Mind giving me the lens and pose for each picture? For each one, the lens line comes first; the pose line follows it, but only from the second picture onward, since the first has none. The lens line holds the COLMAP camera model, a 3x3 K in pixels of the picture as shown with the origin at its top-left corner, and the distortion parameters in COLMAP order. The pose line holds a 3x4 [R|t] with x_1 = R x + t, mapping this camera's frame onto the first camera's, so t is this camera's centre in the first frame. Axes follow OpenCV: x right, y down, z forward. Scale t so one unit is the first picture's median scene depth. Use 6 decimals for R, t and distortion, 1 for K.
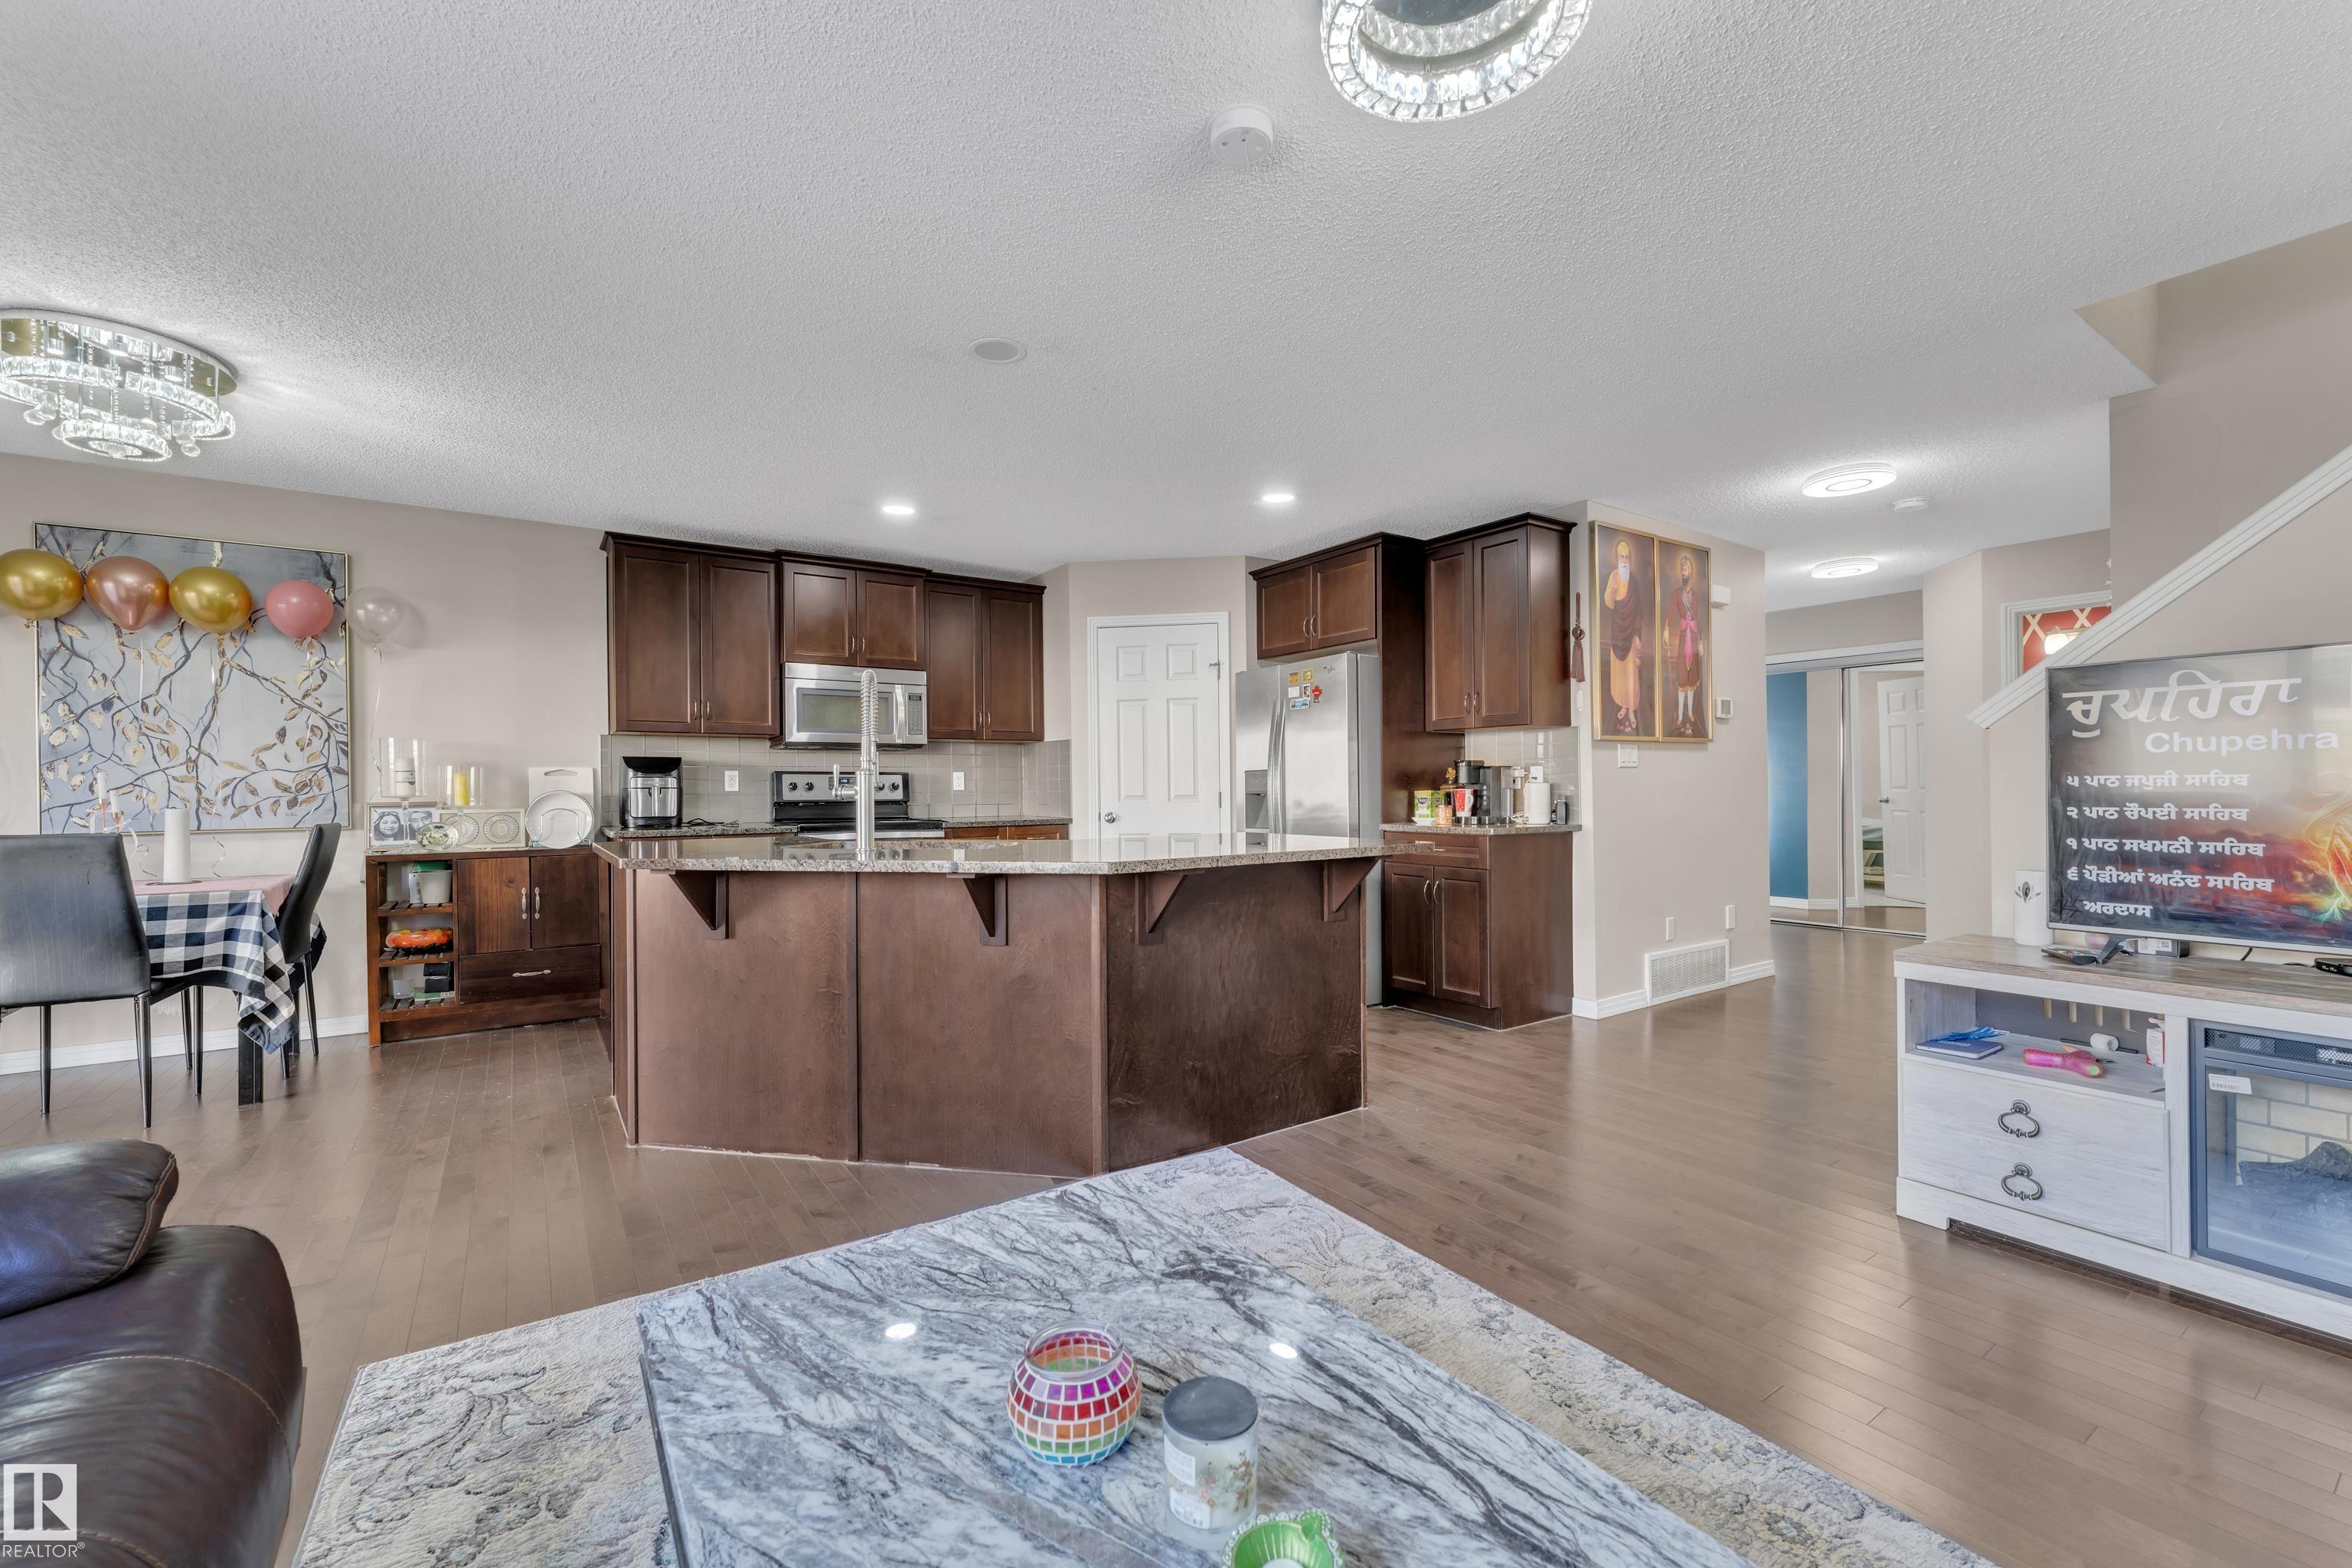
lens RADIAL K [[954.3, 0, 1174.1], [0, 954.3, 789.9], [0, 0, 1]] dist [0.001776, 0.000155]
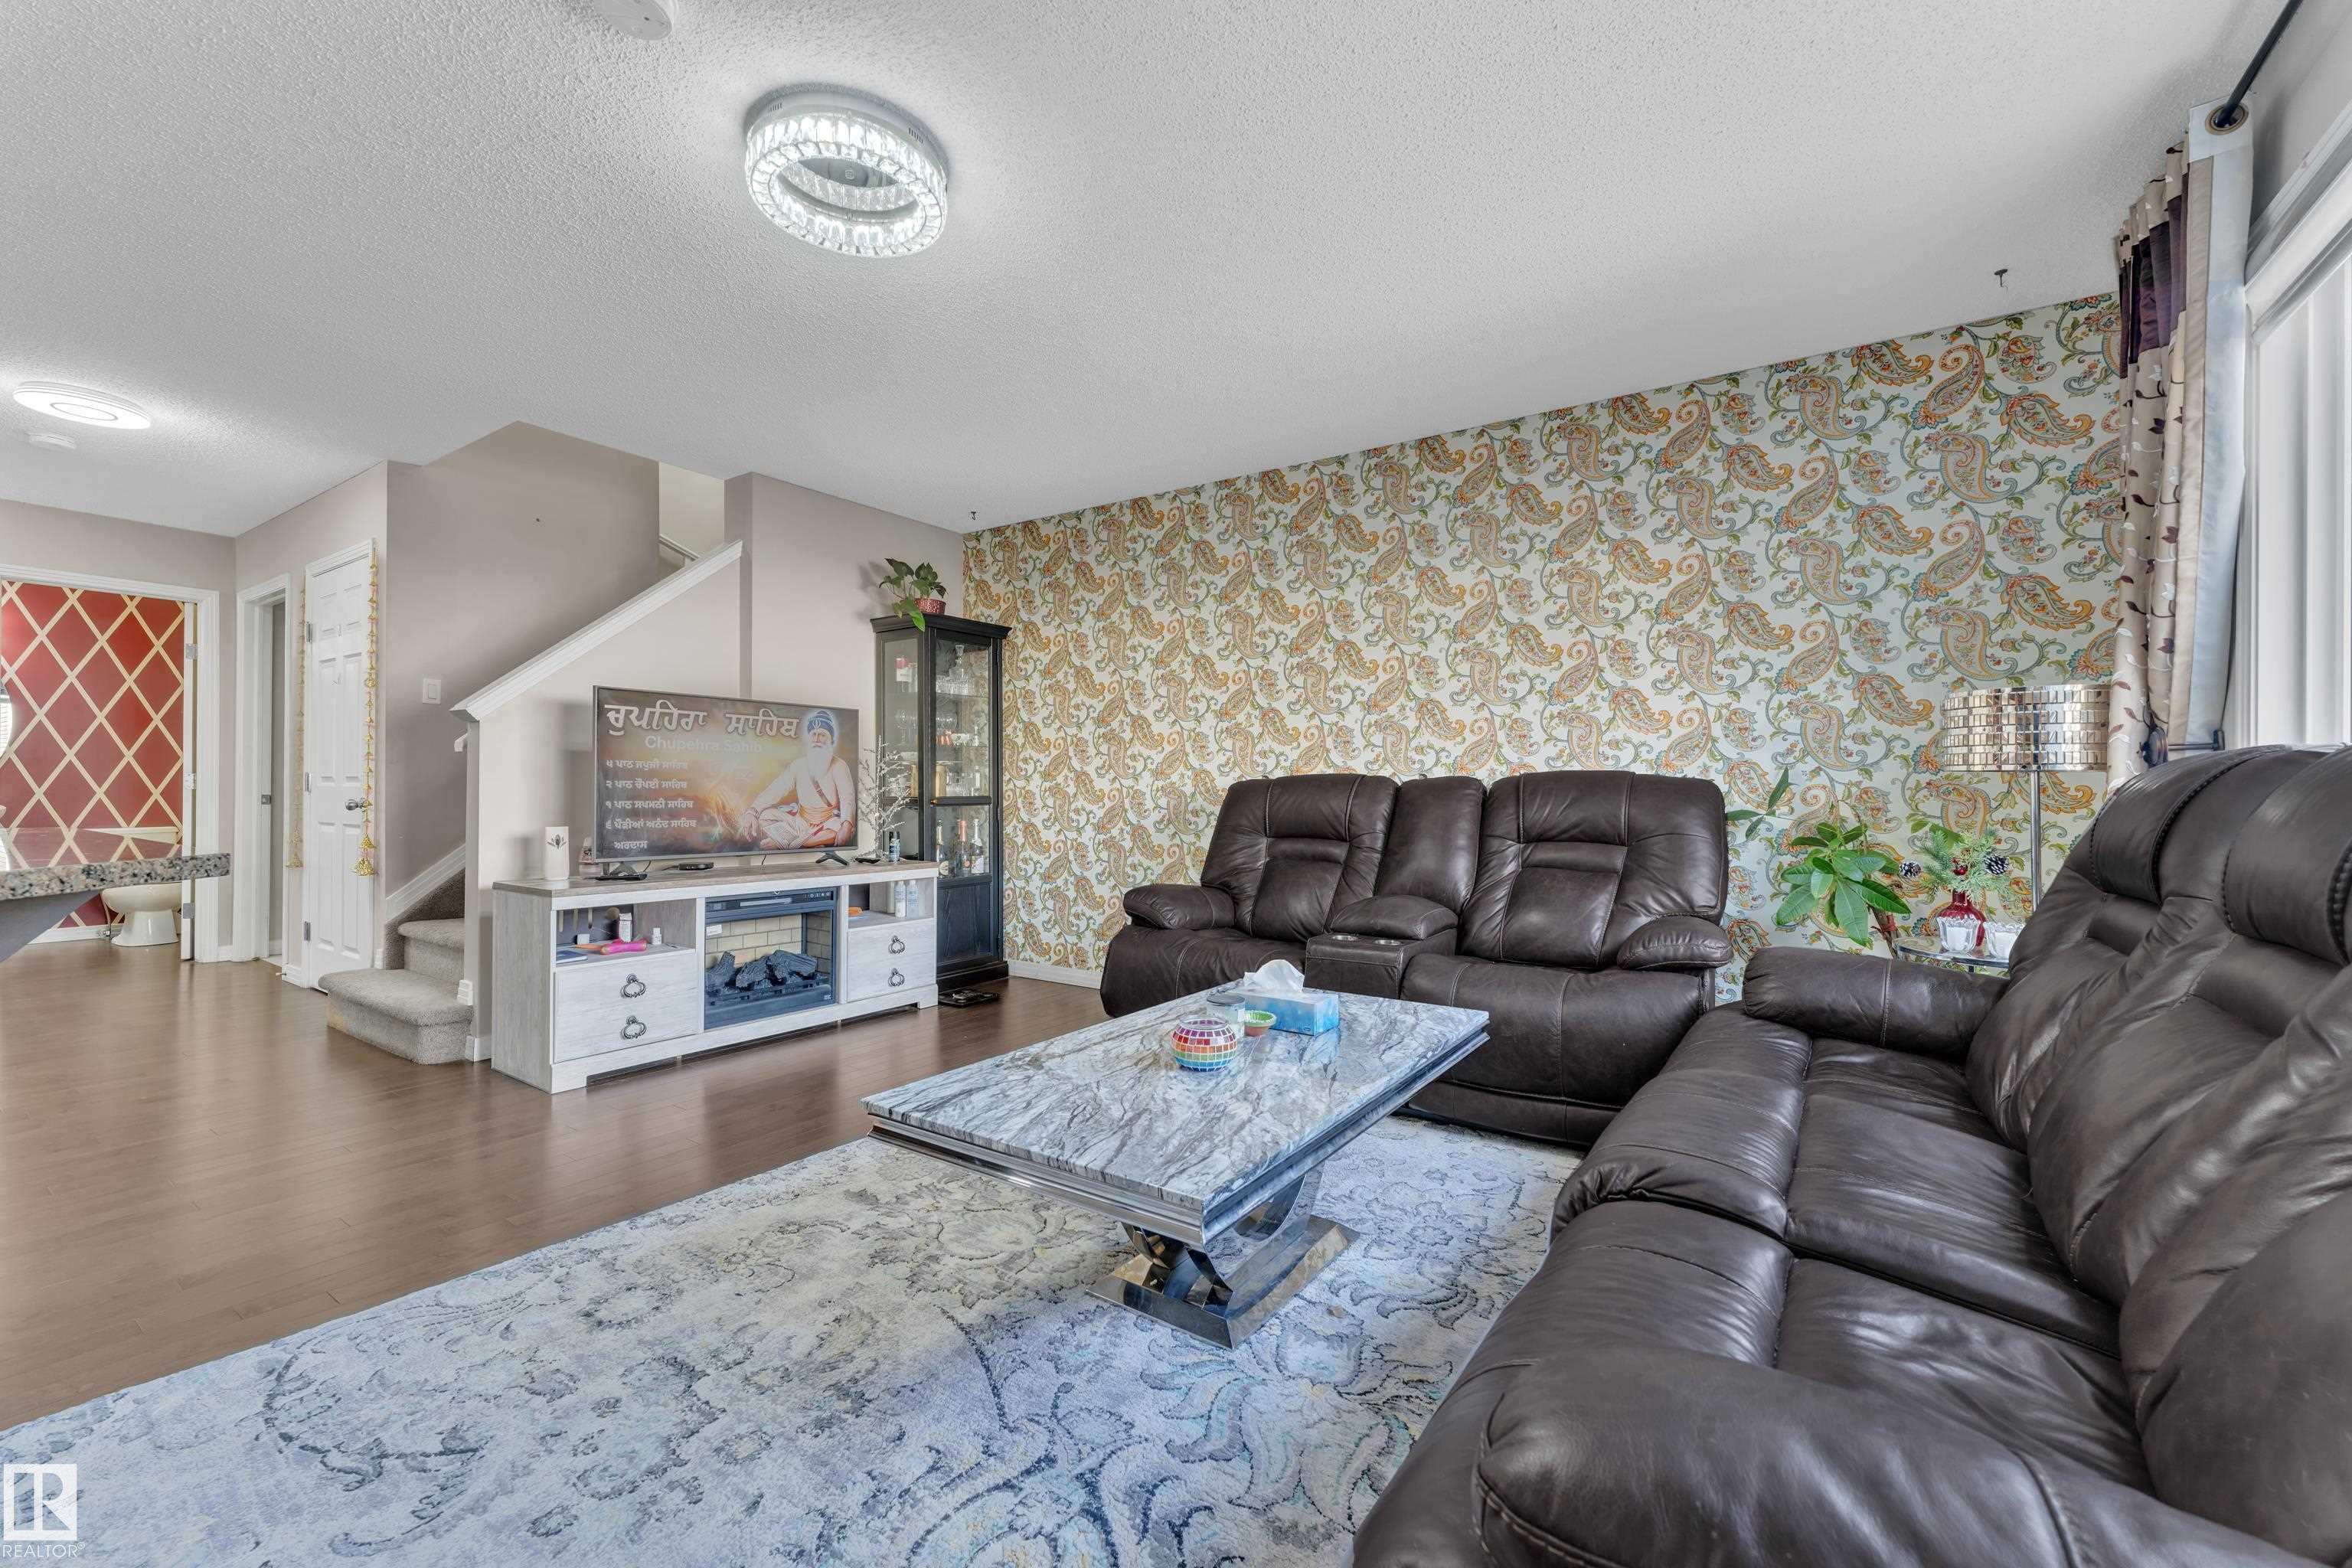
lens RADIAL K [[939.5, 0, 1174.6], [0, 939.5, 788.0], [0, 0, 1]] dist [0.001705, 0.000229]
pose [[-0.364893, 0.010321, 0.930992, -0.420819], [-0.002410, 0.999925, -0.012029, 0.024724], [-0.931046, -0.006633, -0.364841, 0.387789]]
